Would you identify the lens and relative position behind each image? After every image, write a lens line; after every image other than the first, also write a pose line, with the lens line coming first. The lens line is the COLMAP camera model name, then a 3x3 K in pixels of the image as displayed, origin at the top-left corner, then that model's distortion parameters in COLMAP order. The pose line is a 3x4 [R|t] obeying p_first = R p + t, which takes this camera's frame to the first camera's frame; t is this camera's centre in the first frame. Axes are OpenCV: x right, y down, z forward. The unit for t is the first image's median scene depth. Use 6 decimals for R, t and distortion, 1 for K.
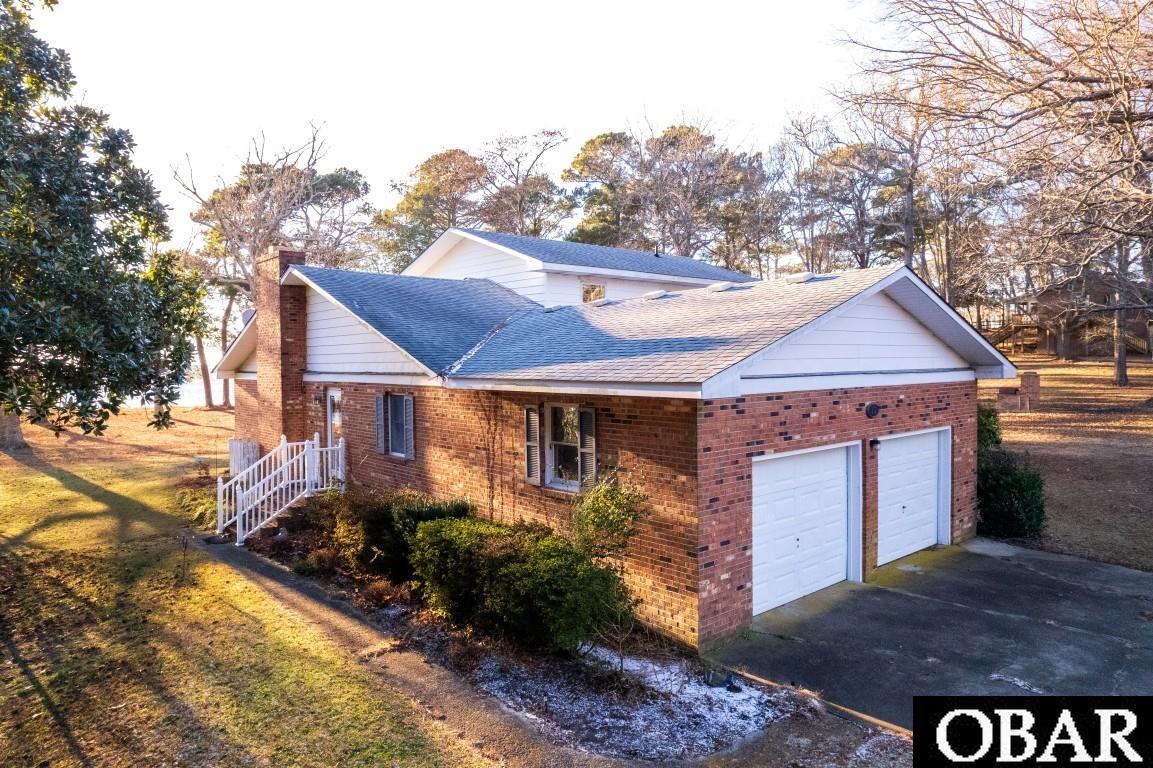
lens RADIAL K [[730.5, 0, 576.5], [0, 730.5, 383.2], [0, 0, 1]] dist [-0.002088, -0.000122]
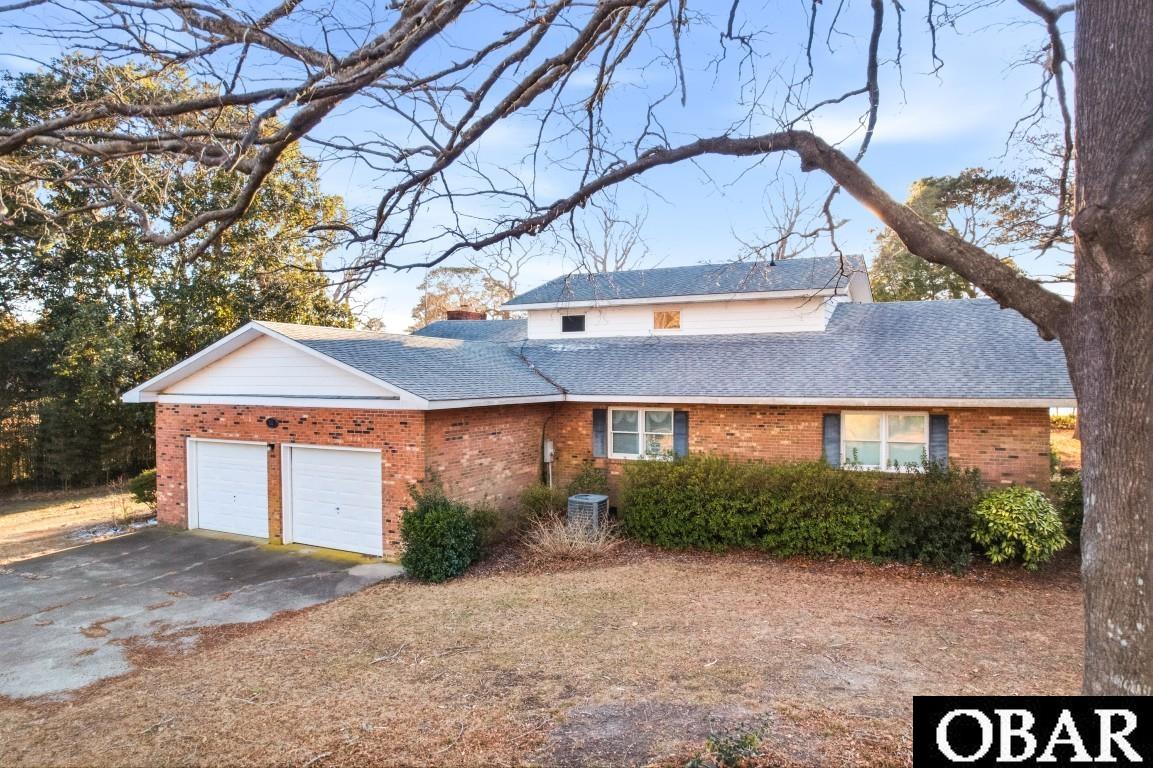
lens RADIAL K [[730.5, 0, 576.5], [0, 730.5, 380.7], [0, 0, 1]] dist [-0.002088, -0.000122]
pose [[0.332159, 0.017948, -0.943053, 2.106169], [-0.026770, 0.999596, 0.009595, -0.079410], [0.942843, 0.022059, 0.332505, 1.190555]]
